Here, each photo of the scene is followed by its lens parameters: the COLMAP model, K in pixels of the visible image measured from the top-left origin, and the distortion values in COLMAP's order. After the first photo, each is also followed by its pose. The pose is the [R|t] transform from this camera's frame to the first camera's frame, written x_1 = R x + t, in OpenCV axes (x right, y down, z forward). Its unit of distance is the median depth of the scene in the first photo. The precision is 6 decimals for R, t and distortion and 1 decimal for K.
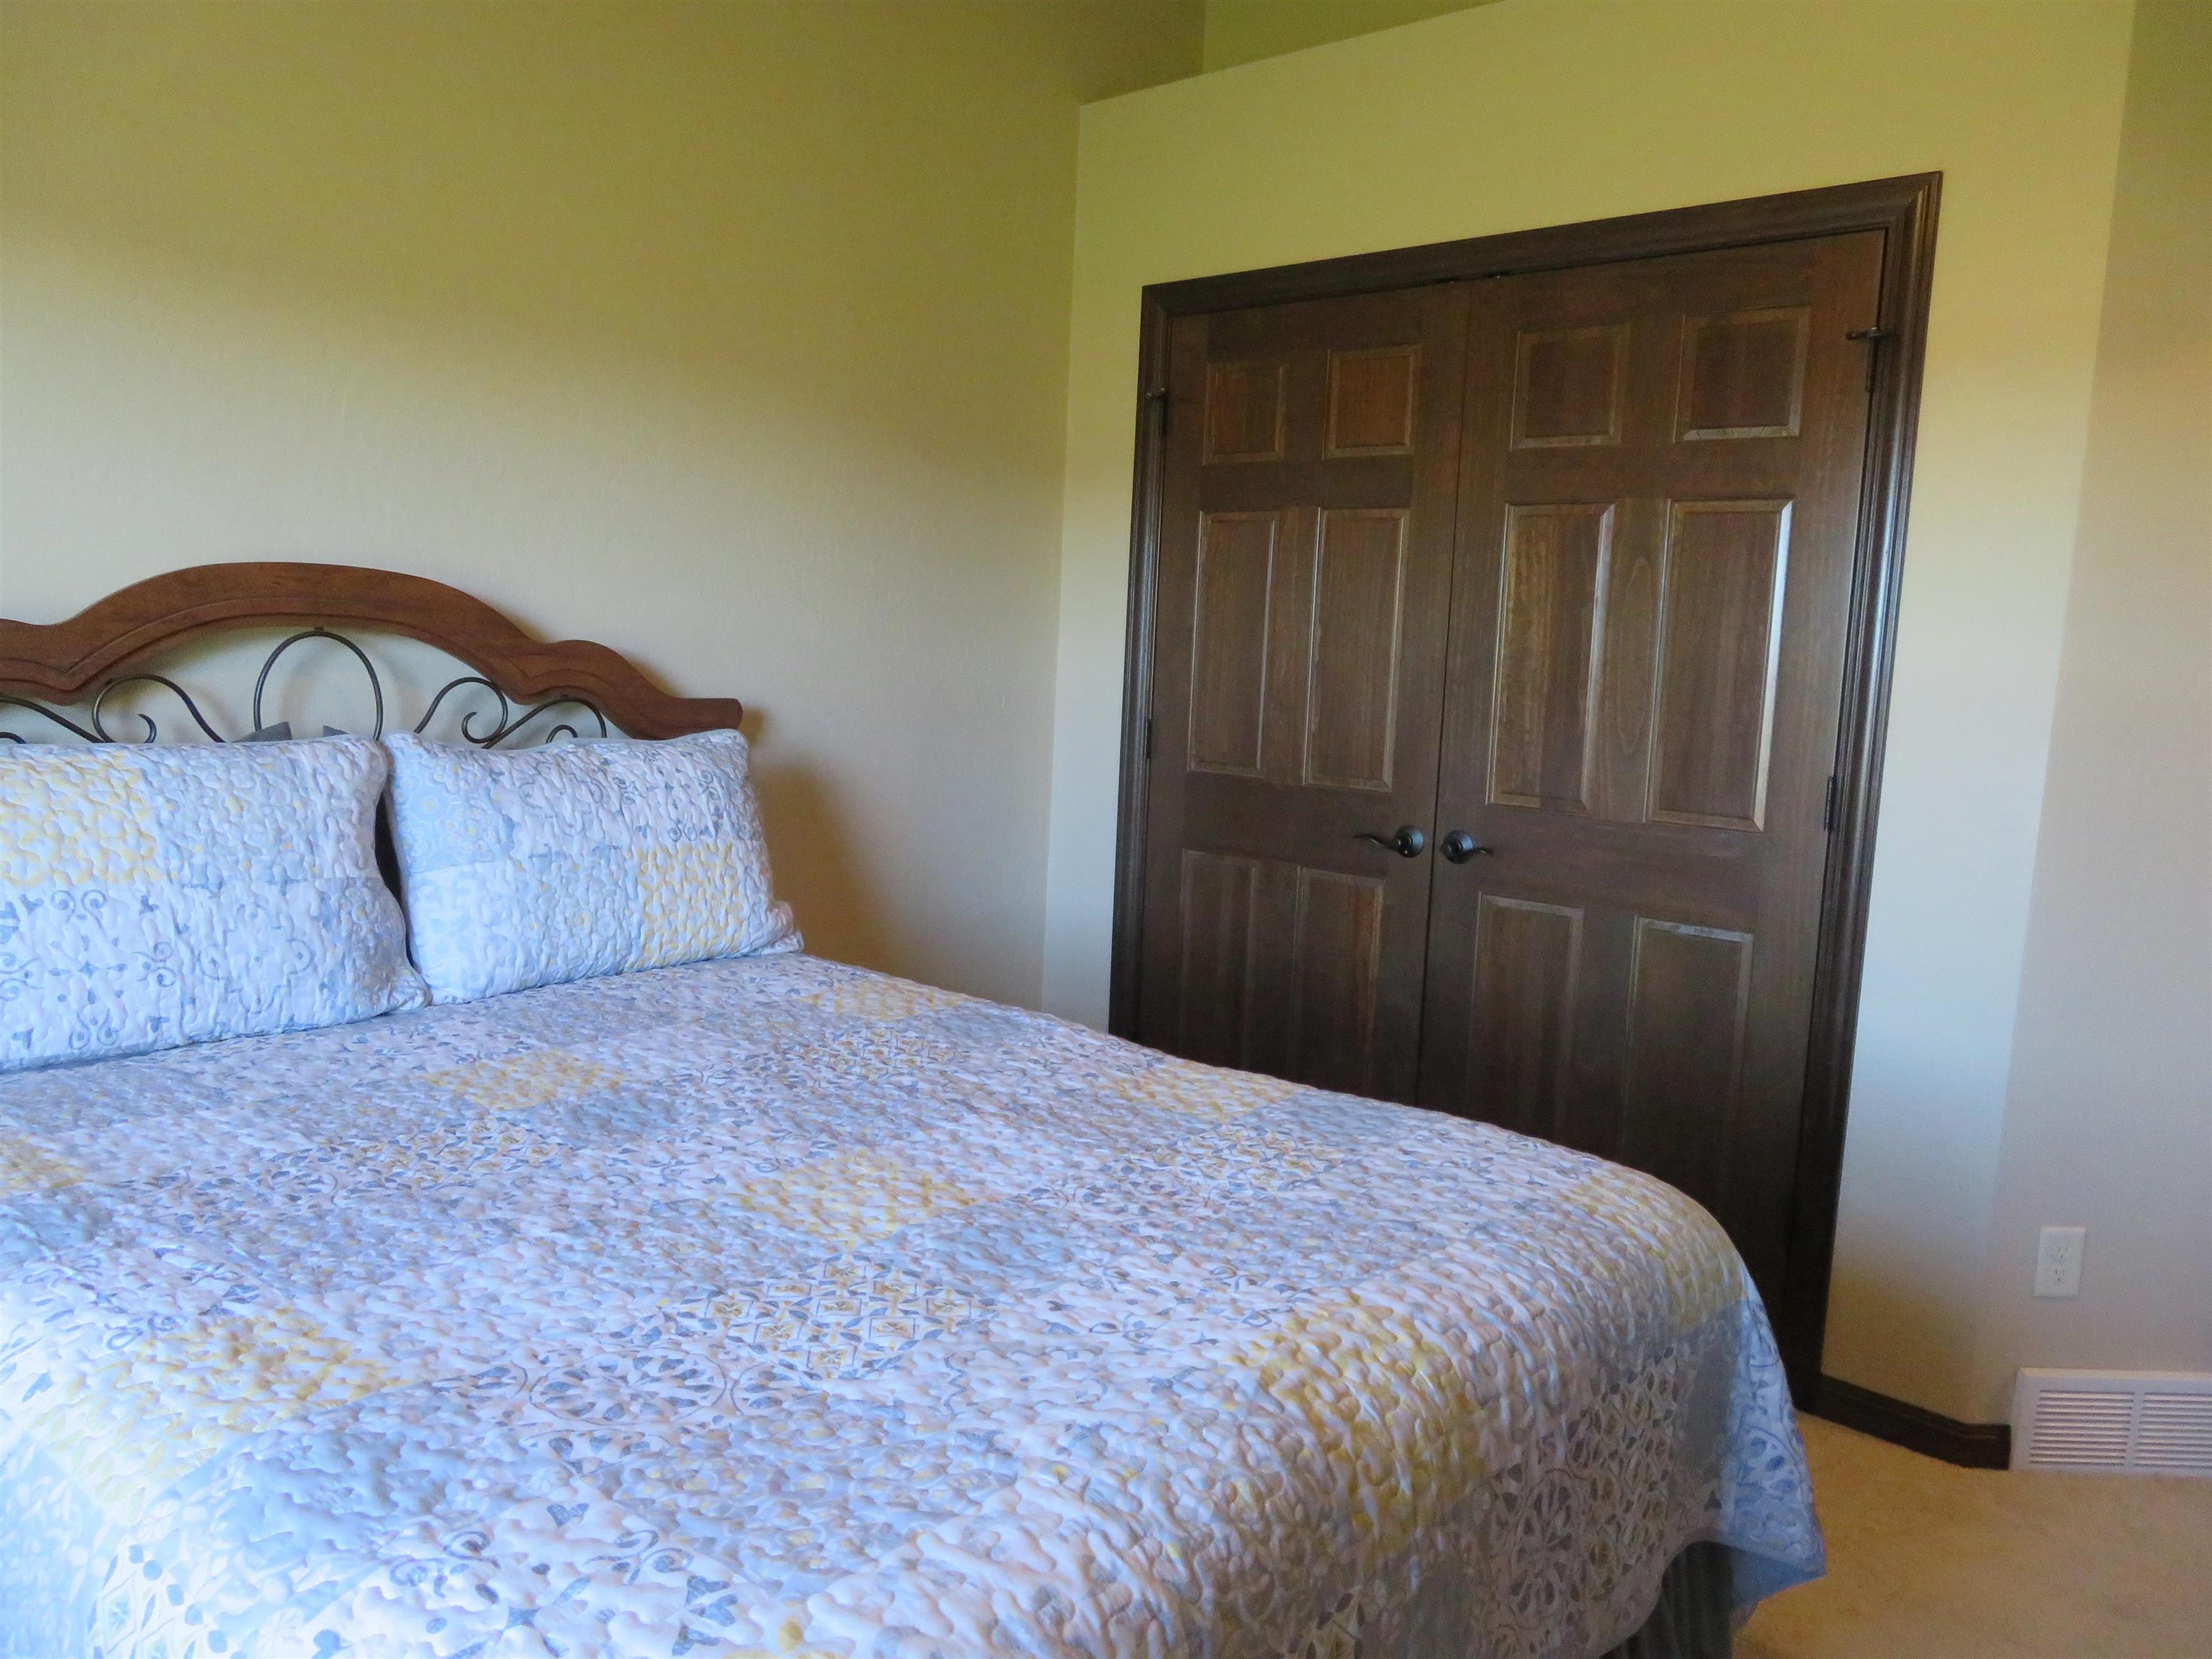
lens RADIAL K [[1586.2, 0, 1104.5], [0, 1586.2, 829.1], [0, 0, 1]] dist [-0.012604, 0.004258]
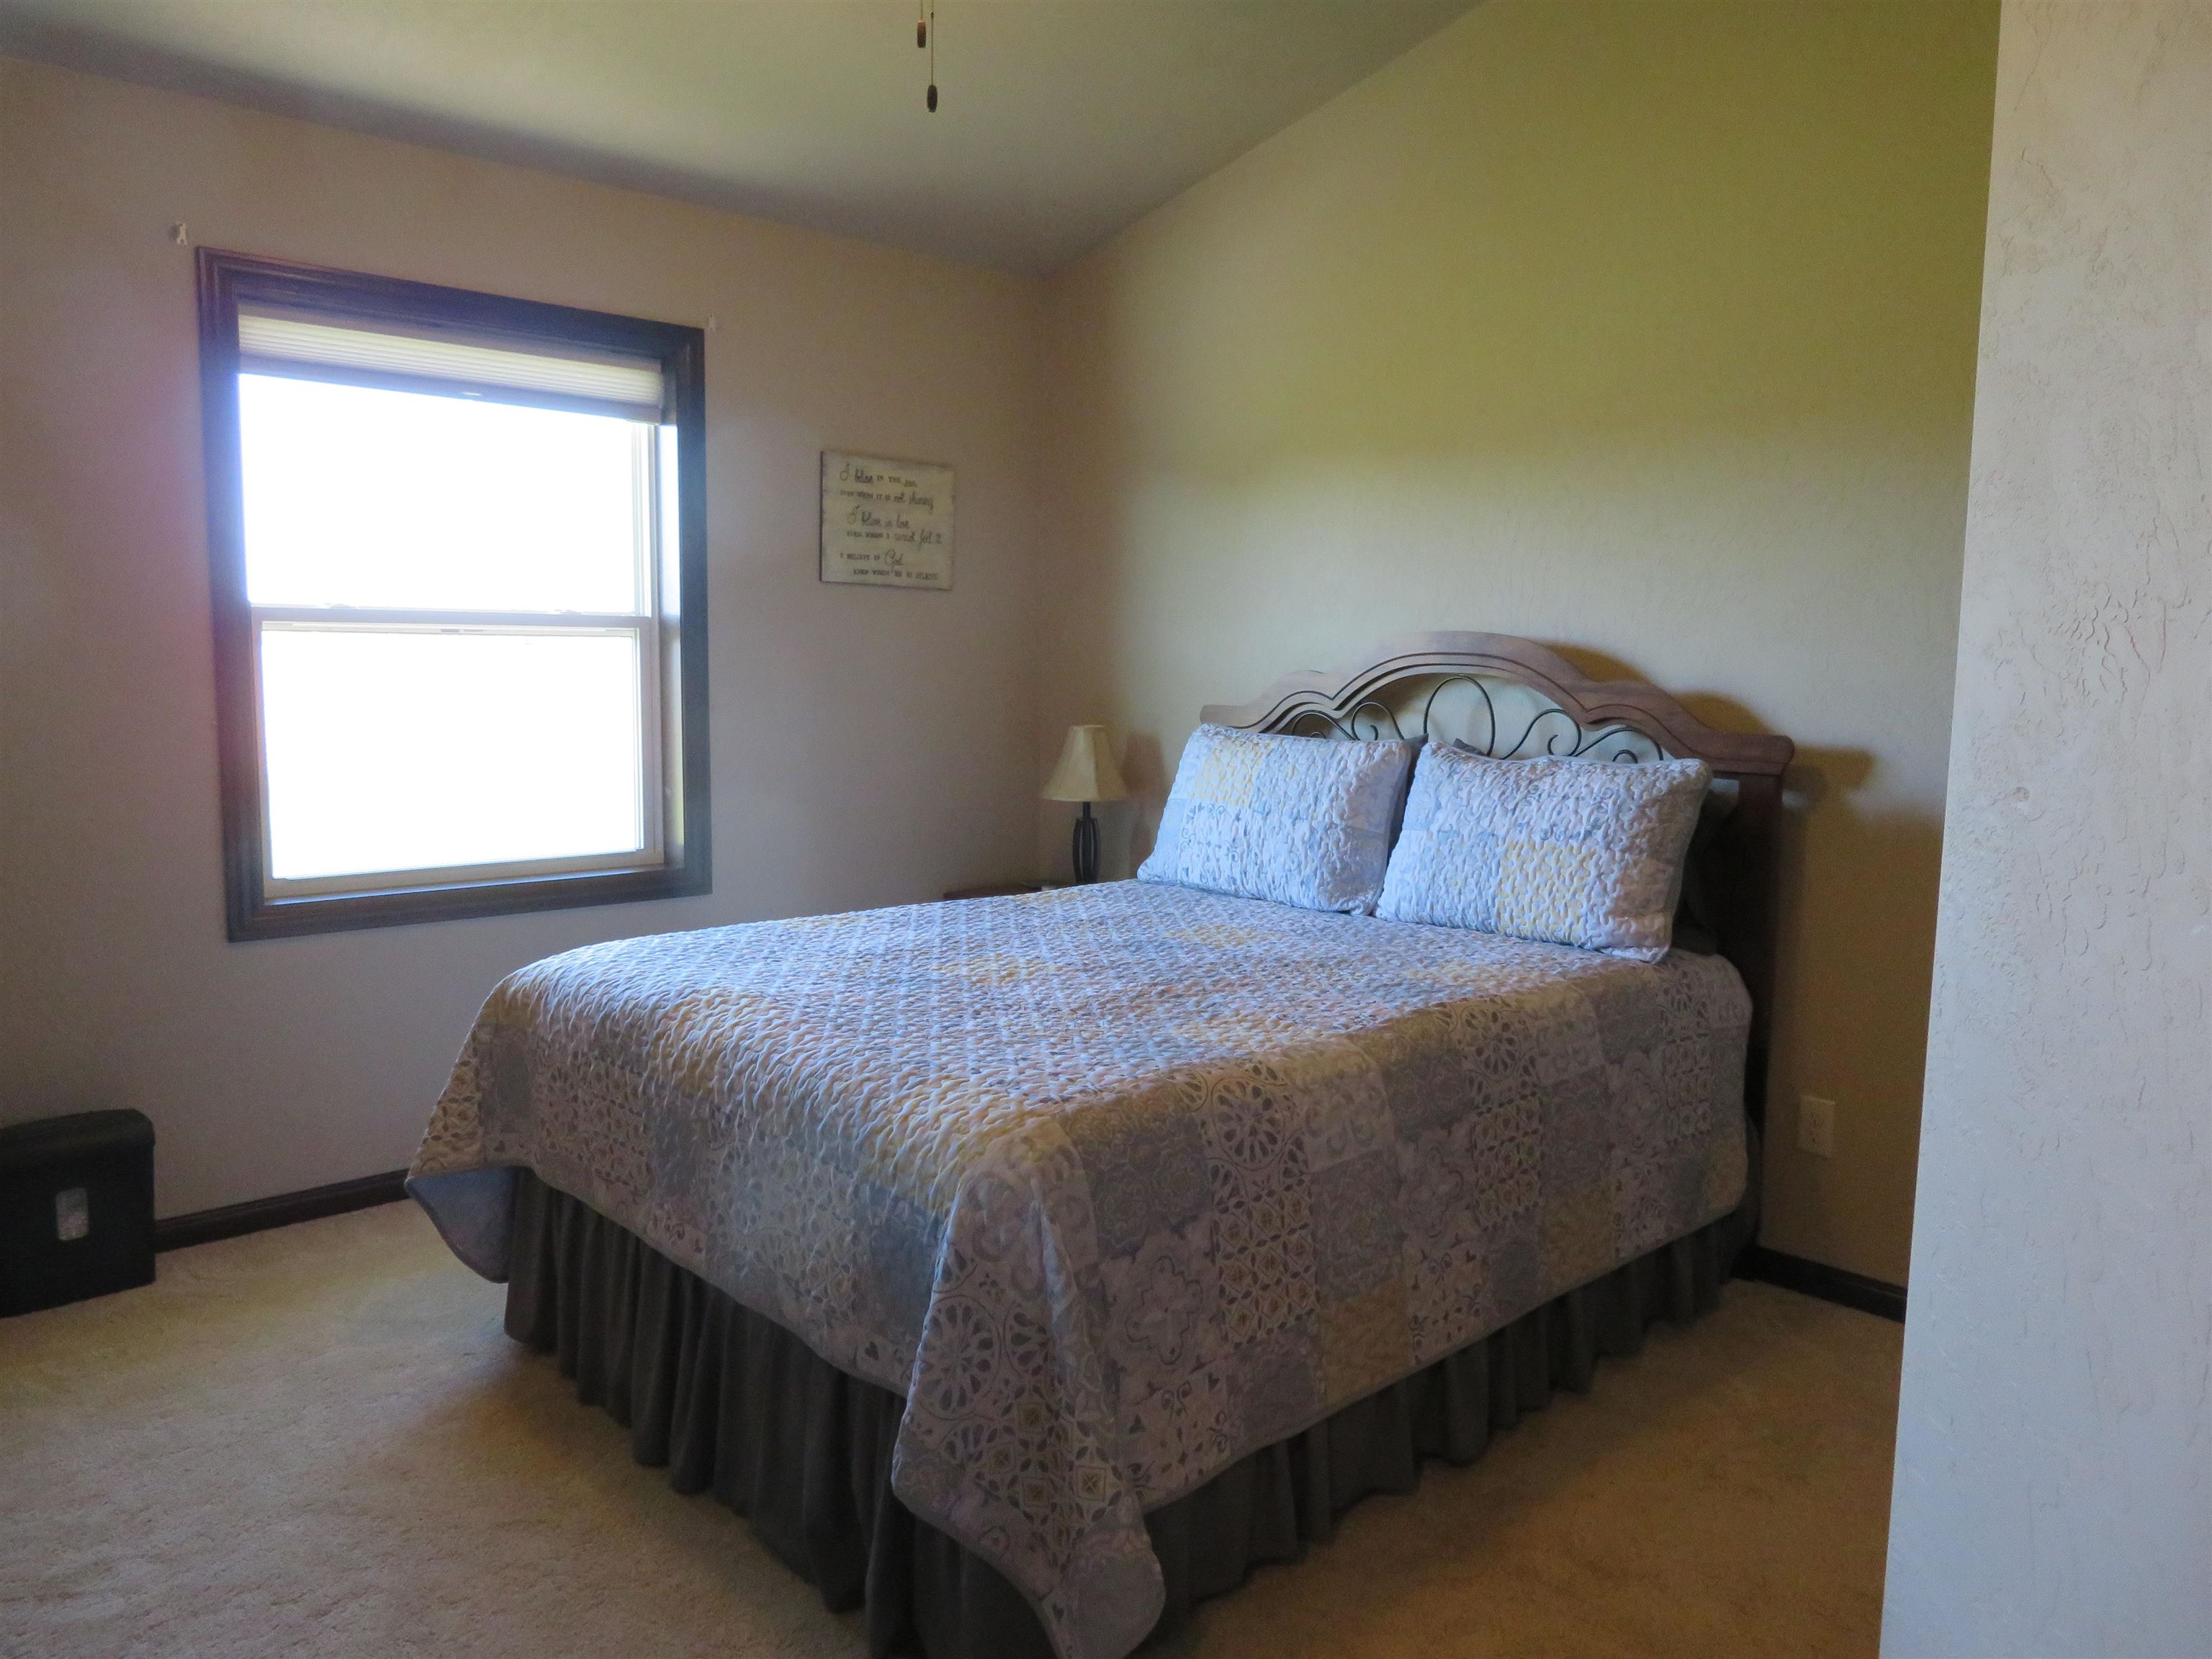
lens RADIAL K [[1586.2, 0, 1105.6], [0, 1586.2, 831.0], [0, 0, 1]] dist [-0.012604, 0.004258]
pose [[-0.107829, 0.064639, -0.992066, 1.182580], [-0.138877, 0.987121, 0.079411, -0.059017], [0.984422, 0.146338, -0.097463, 0.945484]]
